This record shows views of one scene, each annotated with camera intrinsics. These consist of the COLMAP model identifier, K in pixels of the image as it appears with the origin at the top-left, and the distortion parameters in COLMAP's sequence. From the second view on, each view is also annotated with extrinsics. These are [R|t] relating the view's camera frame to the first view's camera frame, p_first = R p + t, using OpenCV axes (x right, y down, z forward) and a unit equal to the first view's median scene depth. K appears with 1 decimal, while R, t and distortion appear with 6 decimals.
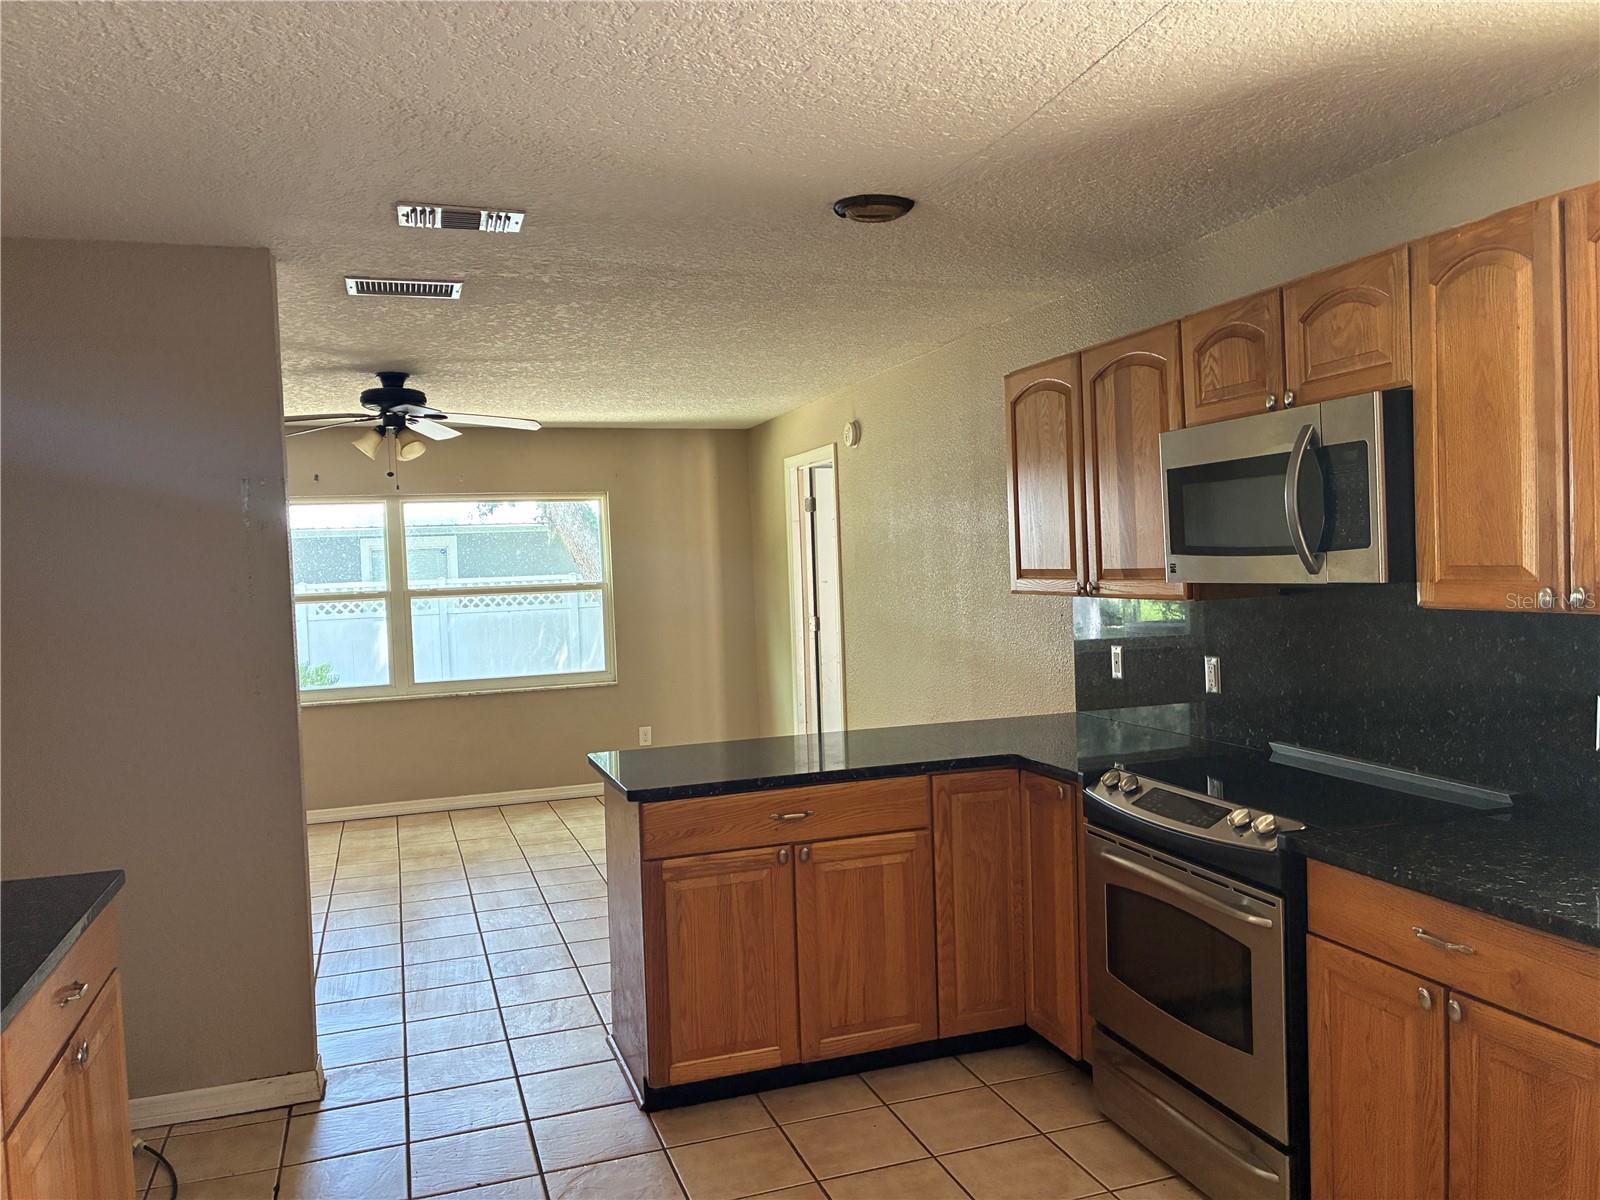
lens RADIAL K [[1215.0, 0, 795.7], [0, 1215.0, 610.5], [0, 0, 1]] dist [0.038475, -0.051209]
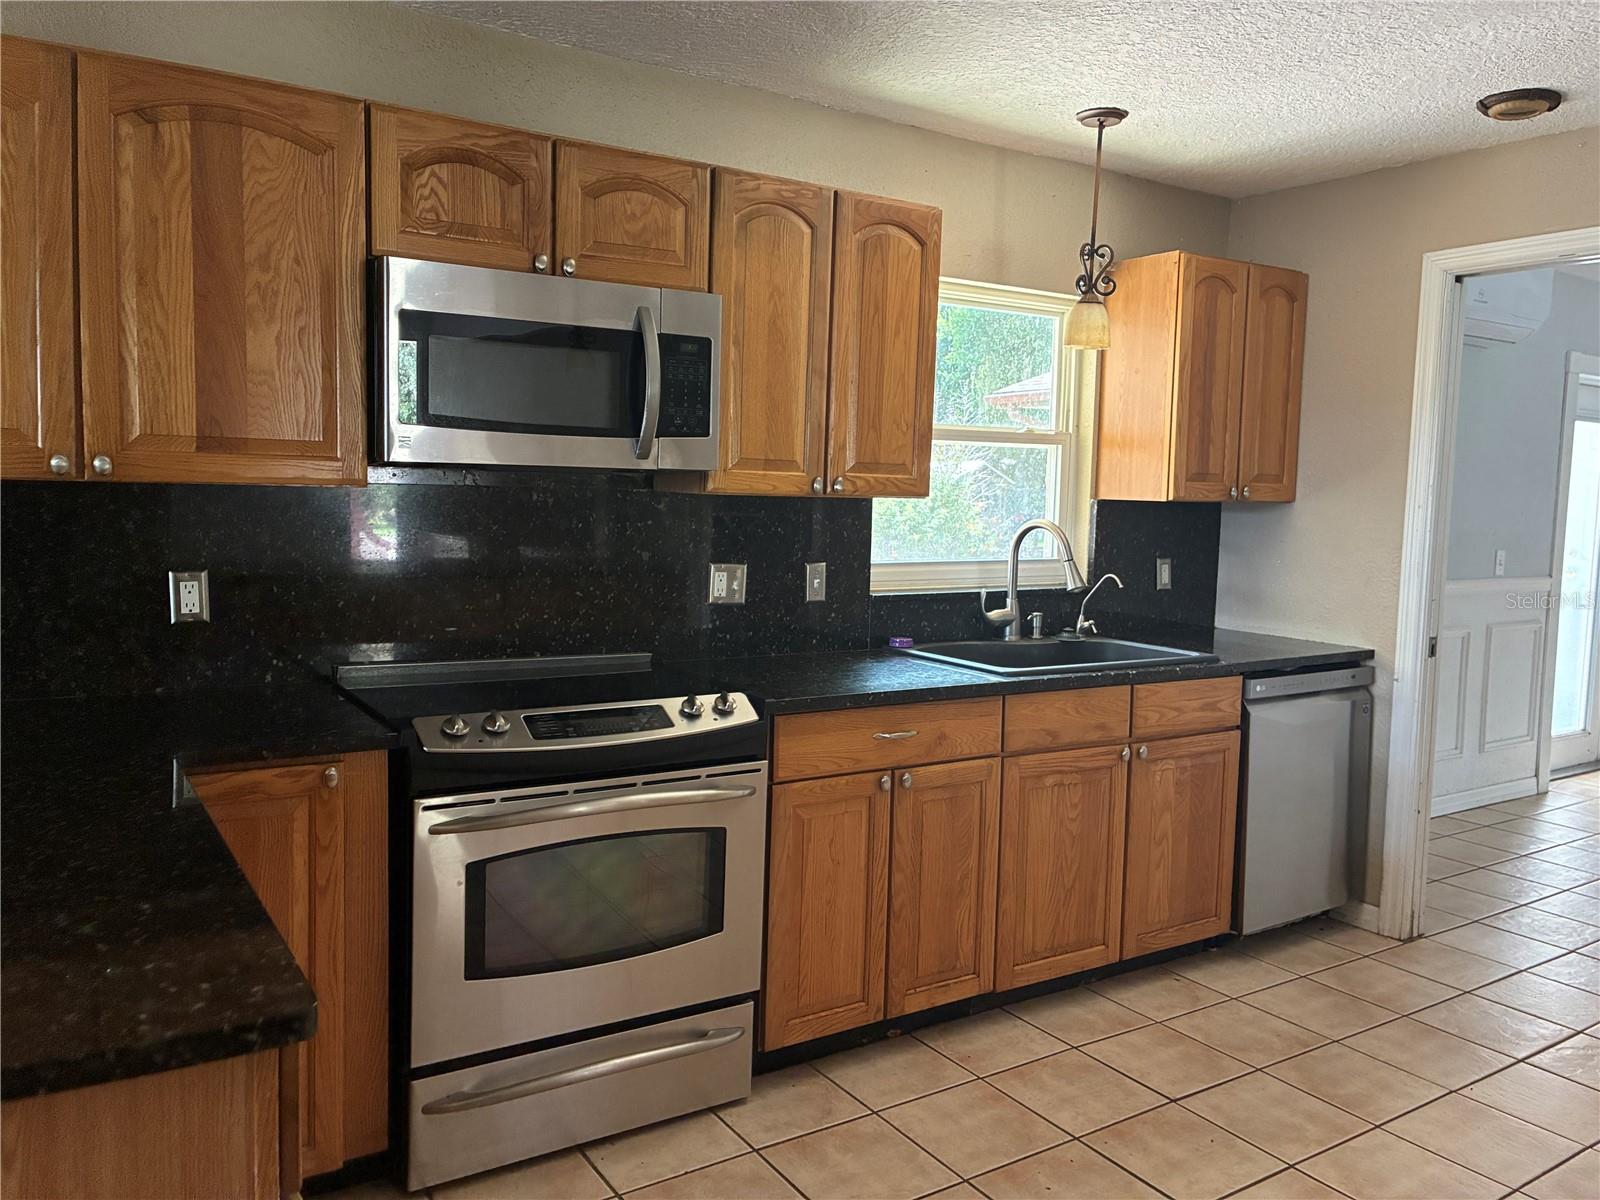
lens RADIAL K [[1215.0, 0, 811.8], [0, 1215.0, 604.5], [0, 0, 1]] dist [0.038475, -0.051209]
pose [[-0.260016, -0.062956, 0.963550, -0.579789], [0.026238, 0.997043, 0.072225, 0.020499], [-0.965248, 0.044061, -0.257595, 1.129599]]
